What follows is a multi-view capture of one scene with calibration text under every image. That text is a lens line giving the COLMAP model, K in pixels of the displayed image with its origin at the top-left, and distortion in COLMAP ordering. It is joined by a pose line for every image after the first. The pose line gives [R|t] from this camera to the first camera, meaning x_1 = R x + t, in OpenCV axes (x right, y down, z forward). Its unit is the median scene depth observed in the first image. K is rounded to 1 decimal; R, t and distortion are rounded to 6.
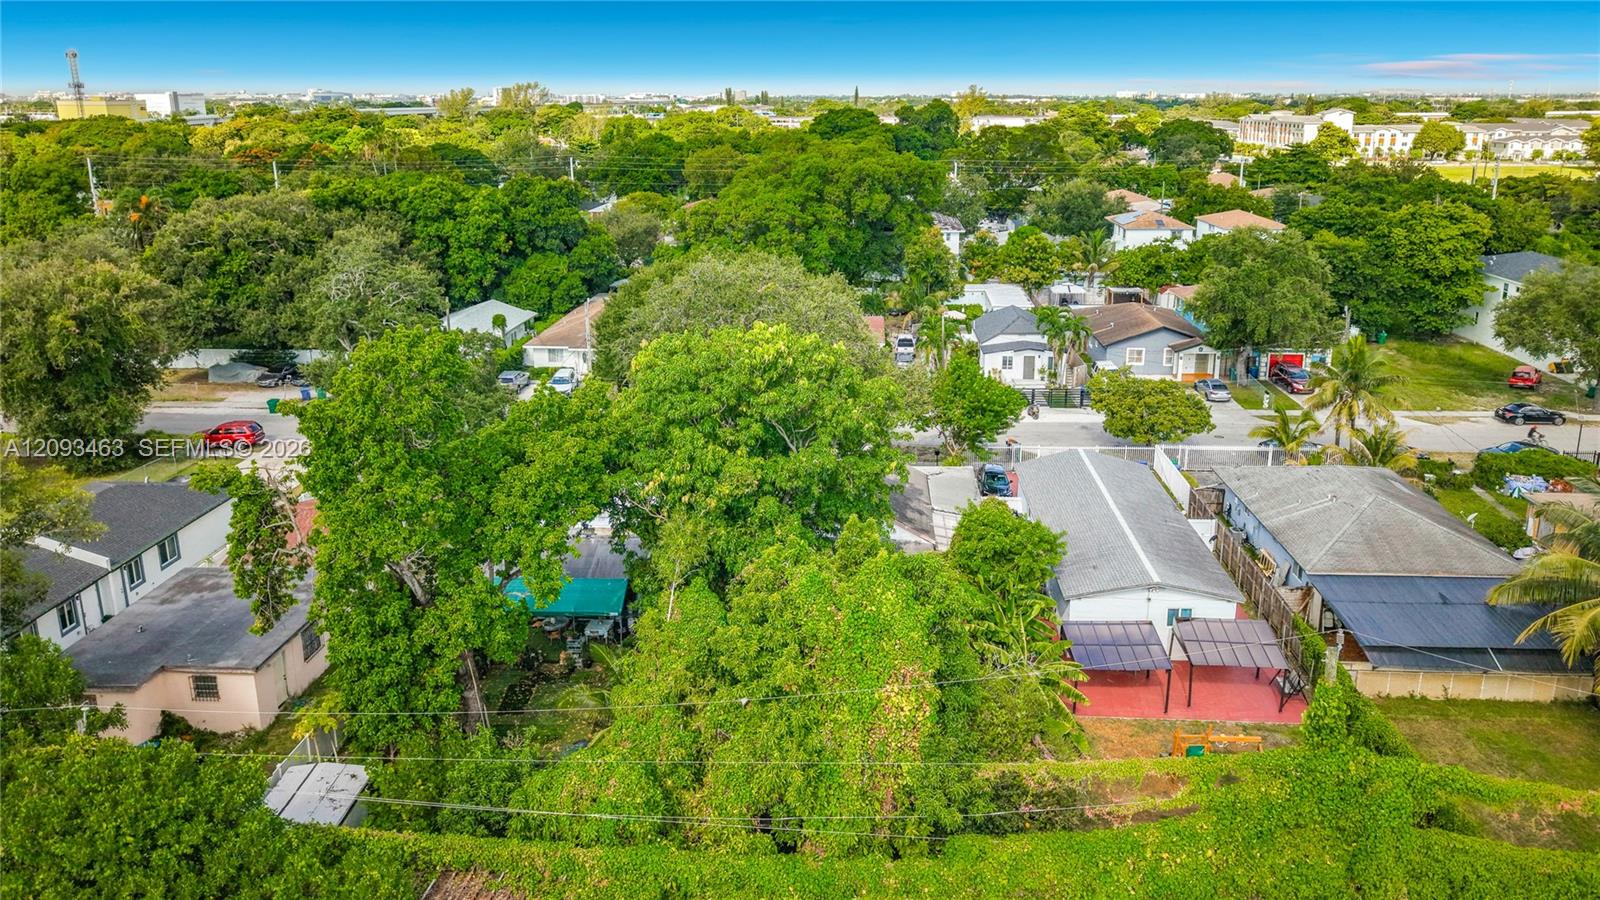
lens RADIAL K [[1070.4, 0, 826.3], [0, 1070.4, 447.6], [0, 0, 1]] dist [0.053632, -0.071295]
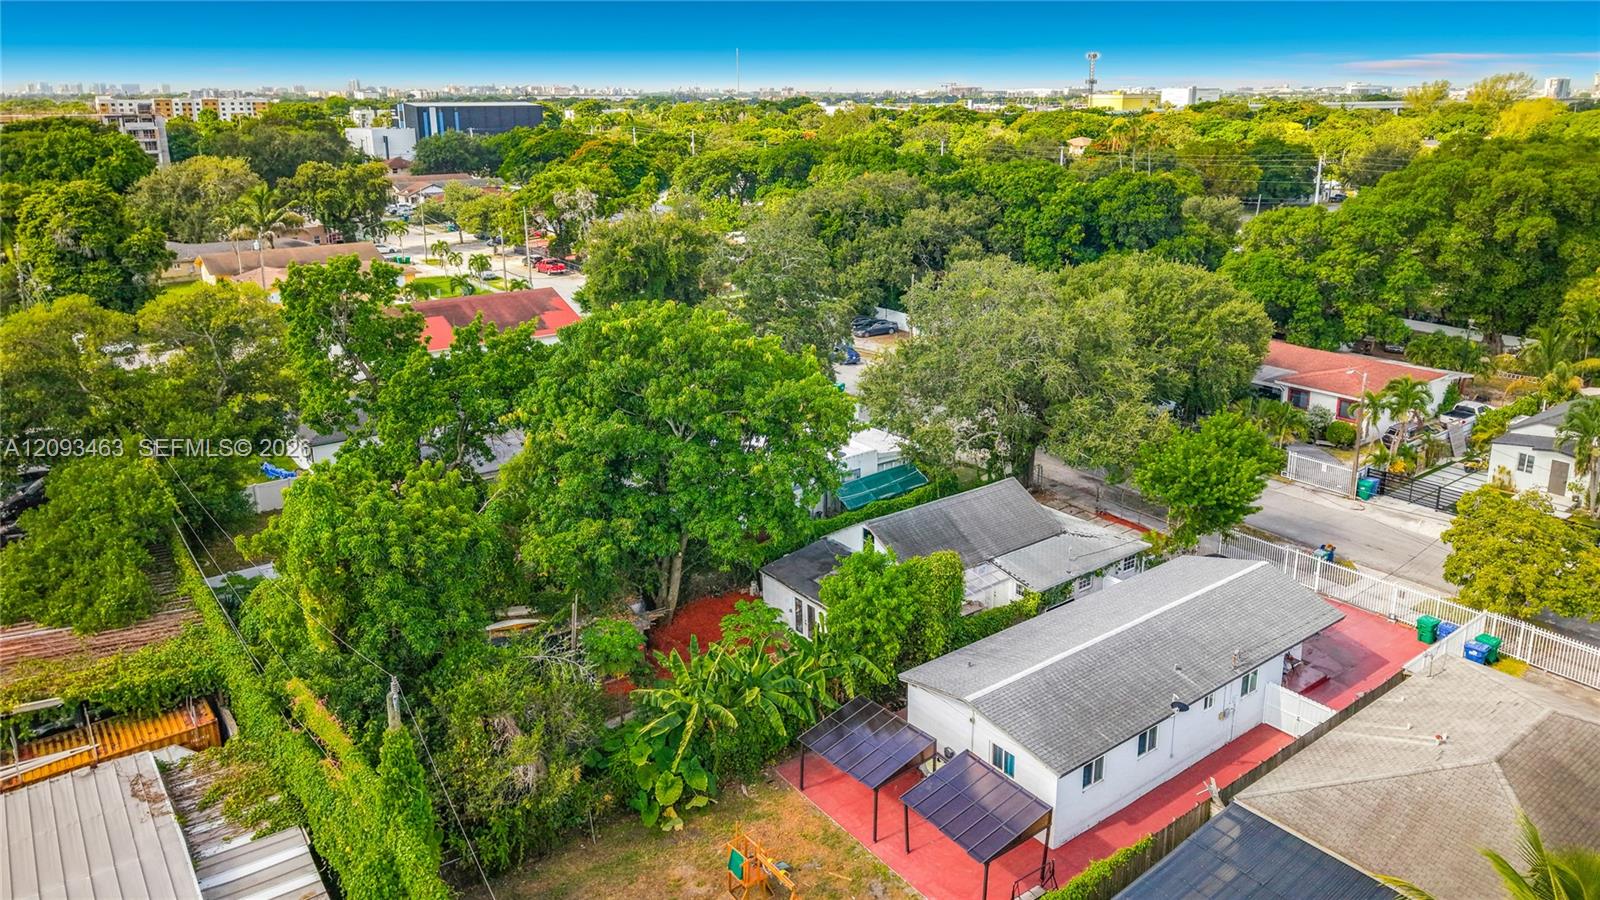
lens RADIAL K [[1070.4, 0, 826.3], [0, 1070.4, 447.6], [0, 0, 1]] dist [0.053632, -0.071295]
pose [[0.638153, 0.239235, -0.731797, 0.330610], [-0.235437, 0.965603, 0.110360, -0.049686], [0.733028, 0.101866, 0.672528, 0.153880]]
